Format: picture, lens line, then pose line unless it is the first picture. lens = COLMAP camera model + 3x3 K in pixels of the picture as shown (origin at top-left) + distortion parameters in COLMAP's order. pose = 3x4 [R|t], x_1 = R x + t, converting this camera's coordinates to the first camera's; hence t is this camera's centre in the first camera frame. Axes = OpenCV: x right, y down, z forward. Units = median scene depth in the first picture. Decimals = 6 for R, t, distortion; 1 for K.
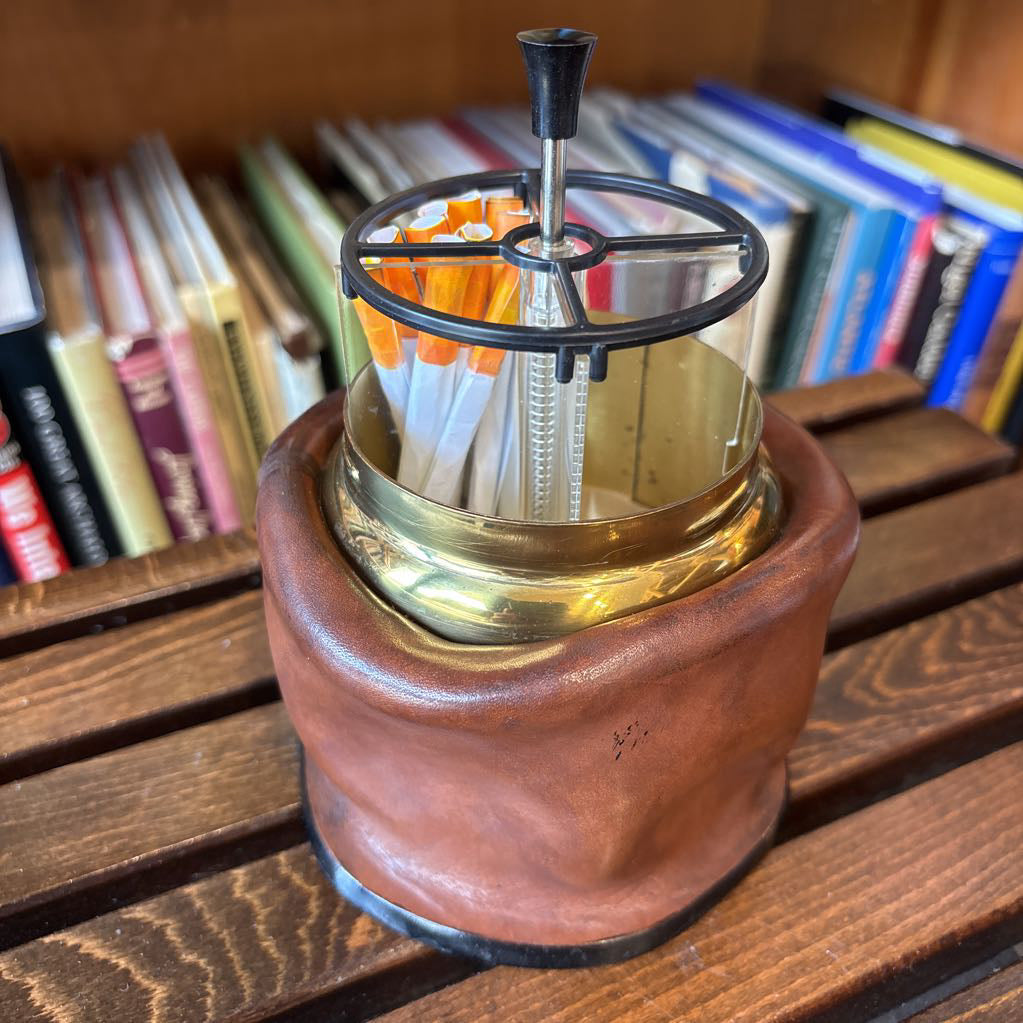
lens RADIAL K [[1117.9, 0, 509.5], [0, 1117.9, 518.4], [0, 0, 1]] dist [-0.018552, 0.000000]
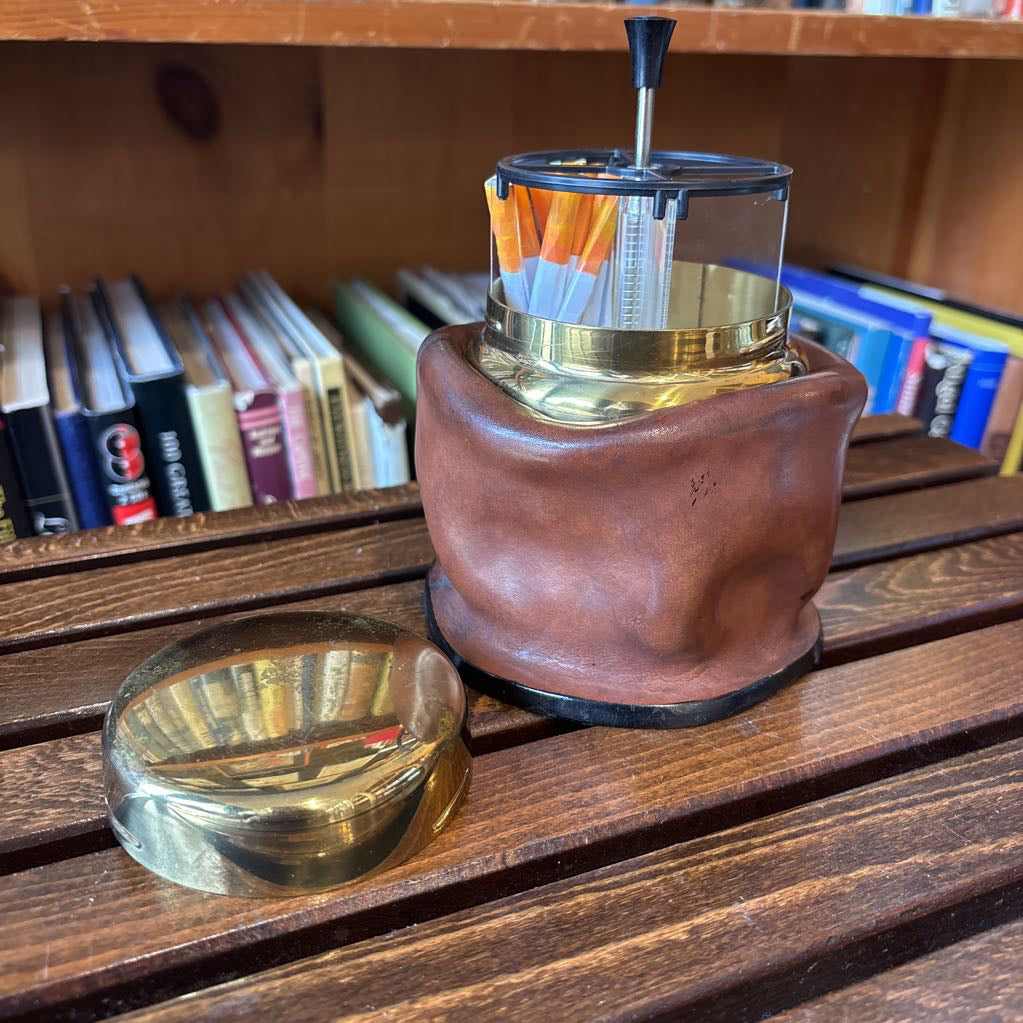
lens RADIAL K [[1117.9, 0, 508.0], [0, 1117.9, 507.1], [0, 0, 1]] dist [-0.018552, 0.000000]
pose [[0.999695, 0.017463, -0.017436, -0.078718], [-0.020923, 0.974430, -0.223713, 0.392159], [0.013084, 0.224010, 0.974499, -0.240847]]
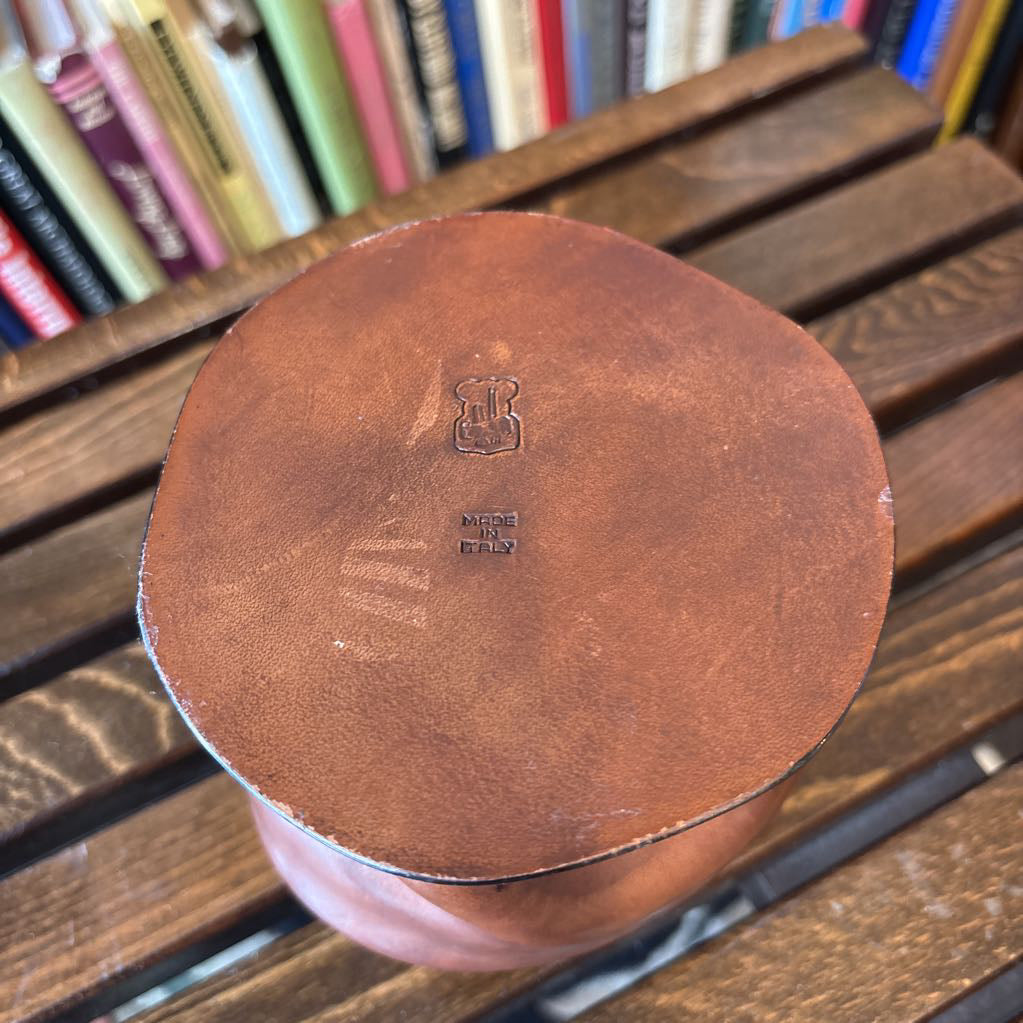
lens RADIAL K [[1117.9, 0, 514.5], [0, 1117.9, 542.3], [0, 0, 1]] dist [-0.018552, 0.000000]
pose [[0.995309, -0.074171, -0.062125, 0.157765], [0.092152, 0.922368, 0.375161, -0.172626], [0.029476, -0.379125, 0.924876, -0.094172]]
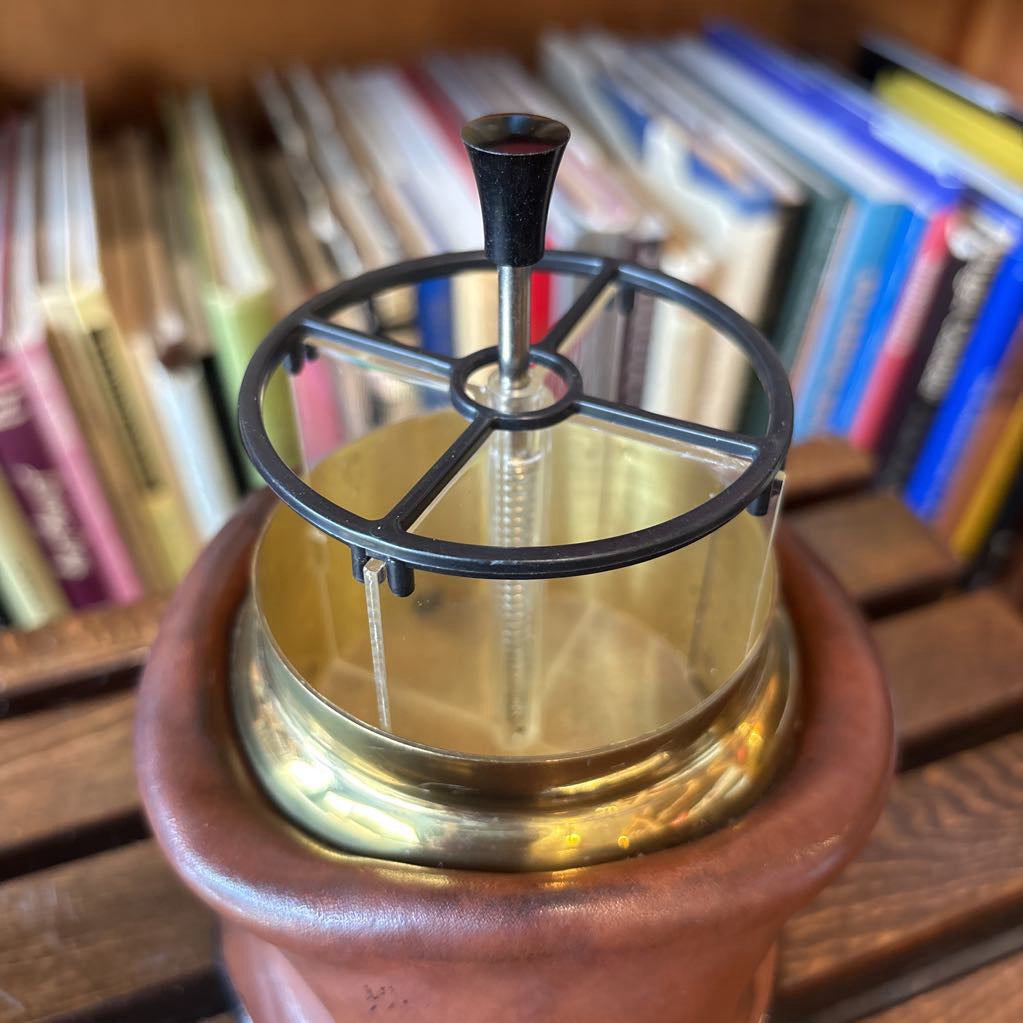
lens RADIAL K [[1122.1, 0, 512.0], [0, 1122.1, 518.5], [0, 0, 1]] dist [-0.001101, 0.000000]
pose [[0.996972, 0.048067, -0.061127, 0.256693], [-0.042531, 0.995137, 0.088843, -0.226856], [0.065100, -0.085974, 0.994168, 0.245295]]
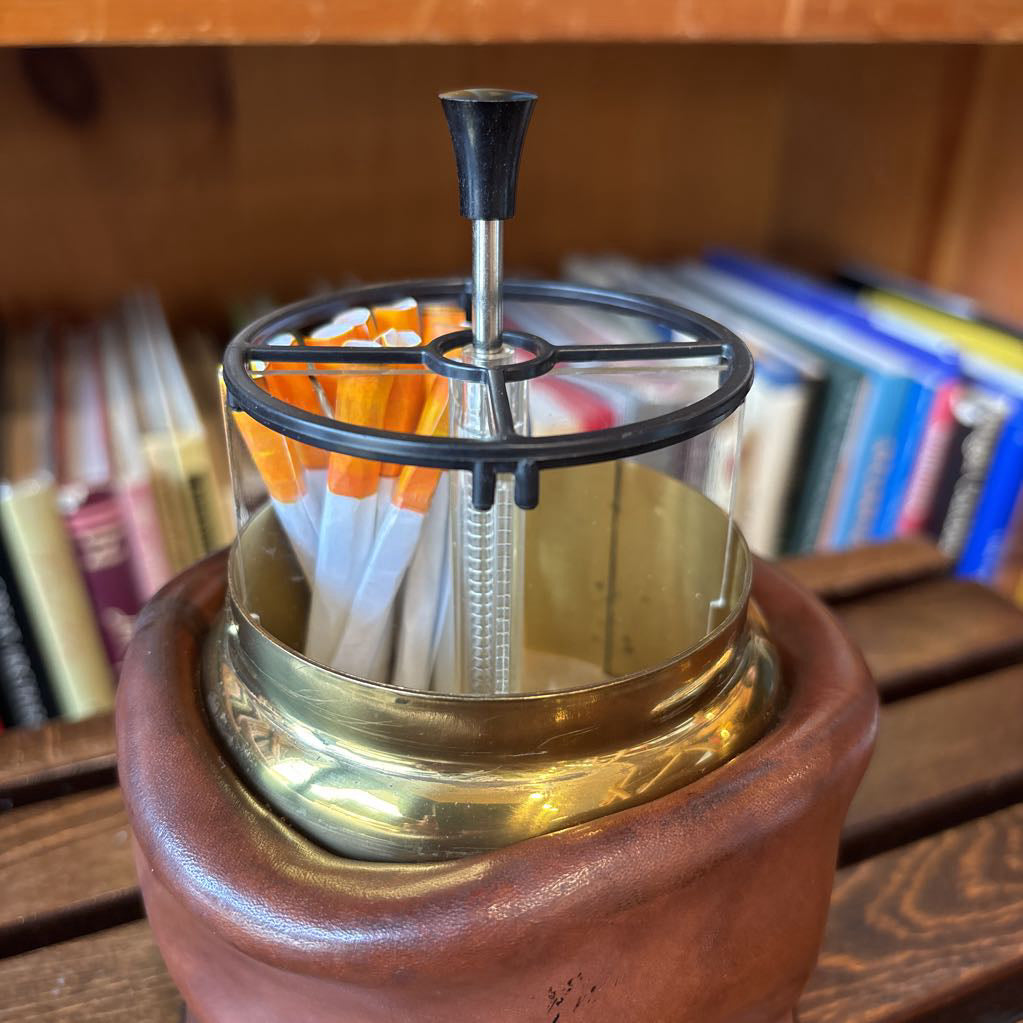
lens RADIAL K [[1117.9, 0, 510.9], [0, 1117.9, 516.1], [0, 0, 1]] dist [-0.018552, 0.000000]
pose [[0.999637, 0.020042, -0.018012, 0.055662], [-0.022670, 0.986845, -0.160070, 0.002459], [0.014567, 0.160420, 0.986941, 0.167595]]
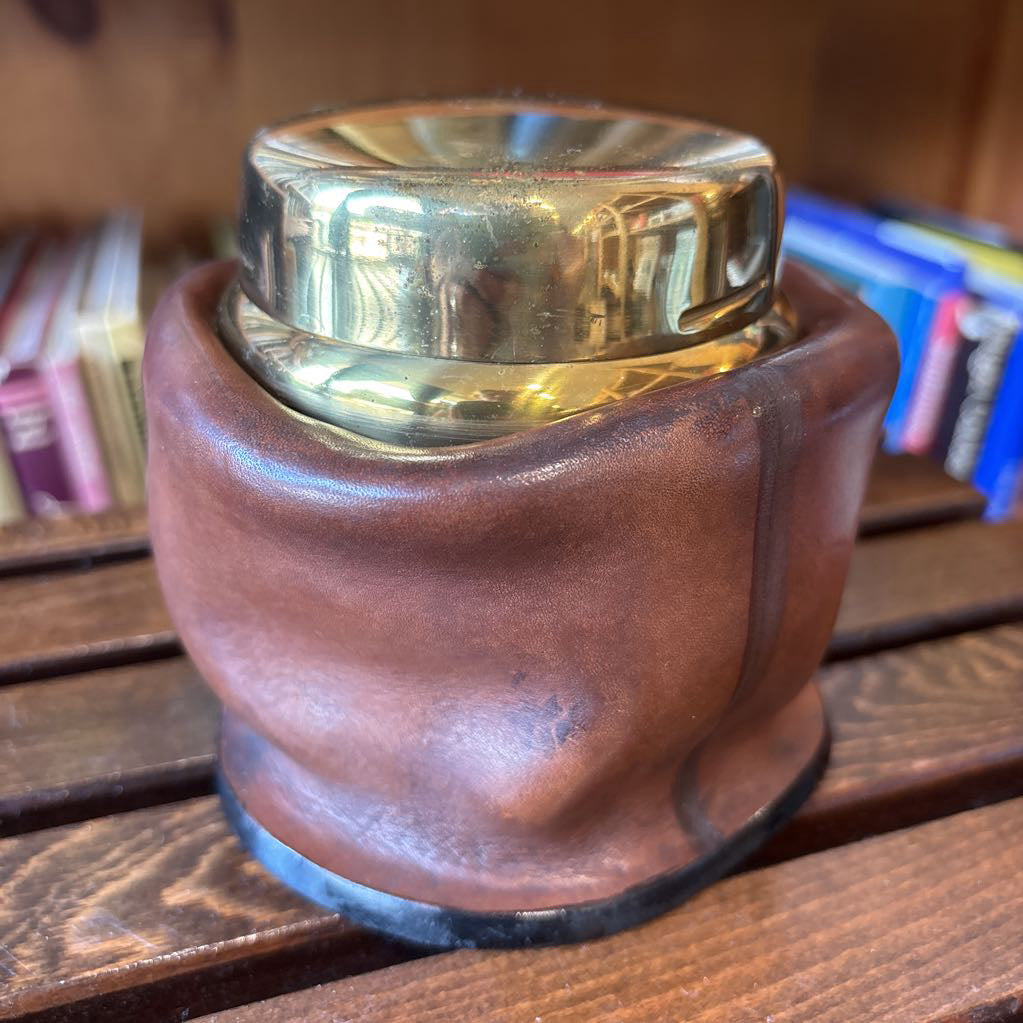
lens RADIAL K [[1117.9, 0, 515.6], [0, 1117.9, 522.5], [0, 0, 1]] dist [-0.018552, 0.000000]
pose [[0.993584, 0.043617, -0.104345, 0.307046], [-0.060010, 0.985368, -0.159528, 0.151395], [0.095860, 0.164766, 0.981663, 0.304123]]
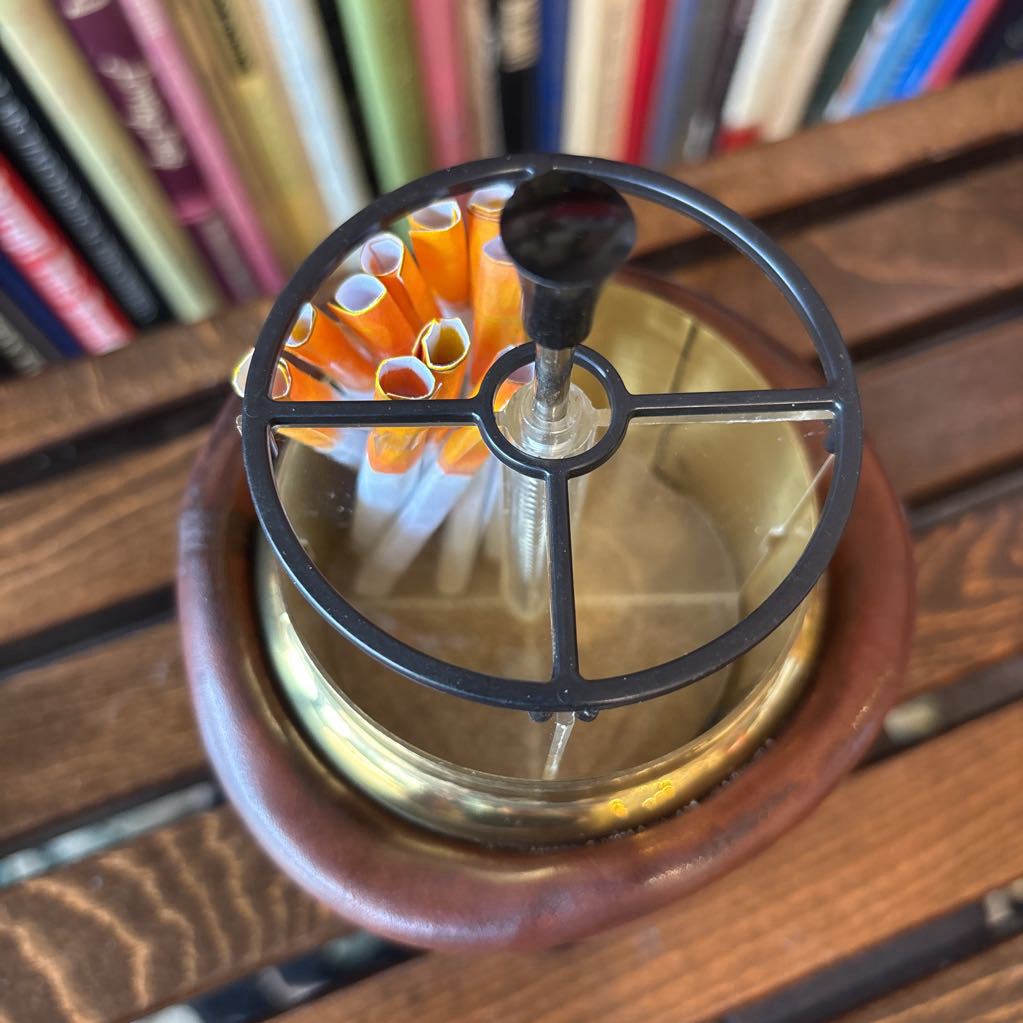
lens RADIAL K [[1117.9, 0, 518.6], [0, 1117.9, 536.8], [0, 0, 1]] dist [-0.018552, 0.000000]
pose [[0.997911, 0.063547, -0.011602, 0.025651], [-0.046894, 0.836166, 0.546468, -0.428479], [0.044428, -0.544783, 0.837400, 0.295912]]
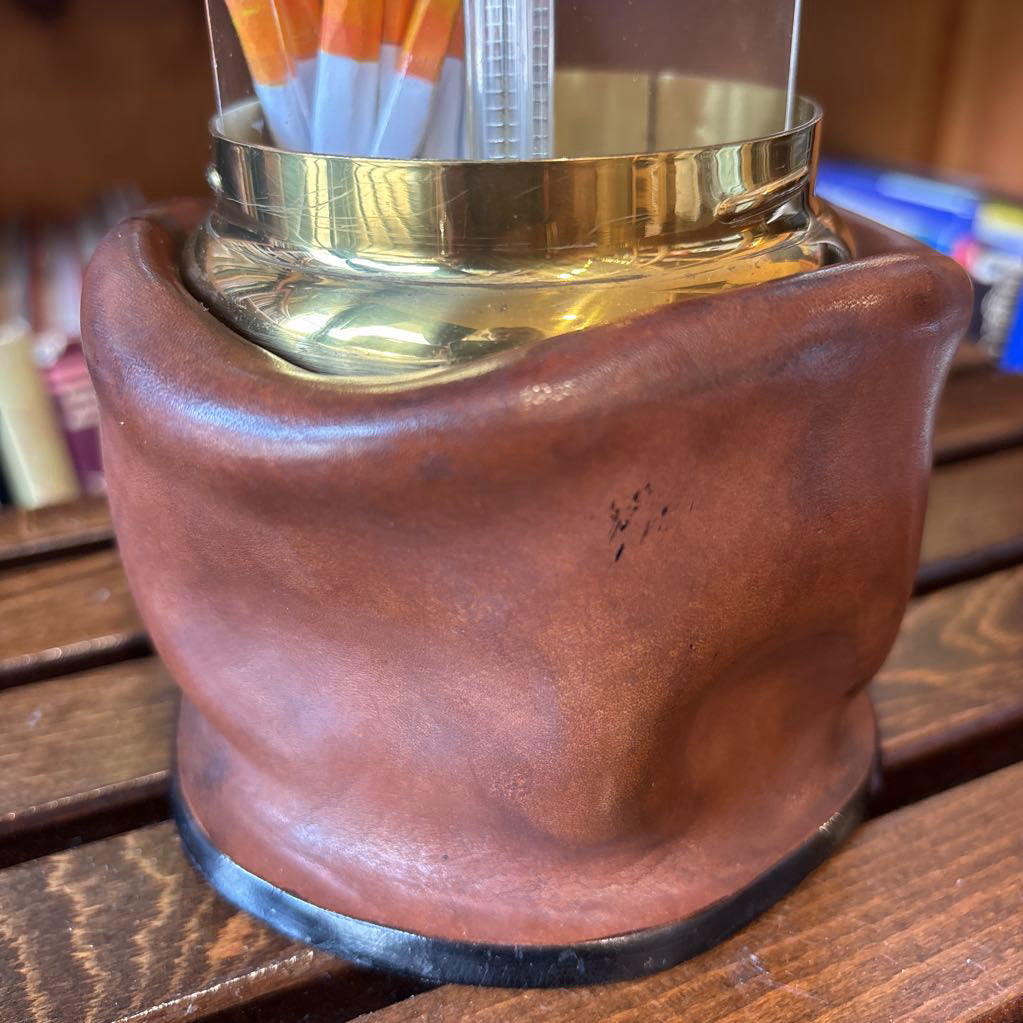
lens RADIAL K [[1117.9, 0, 510.9], [0, 1117.9, 515.9], [0, 0, 1]] dist [-0.018552, 0.000000]
pose [[0.999803, -0.014633, -0.013403, 0.034918], [0.012273, 0.986755, -0.161756, 0.215029], [0.015592, 0.161559, 0.986740, 0.300690]]
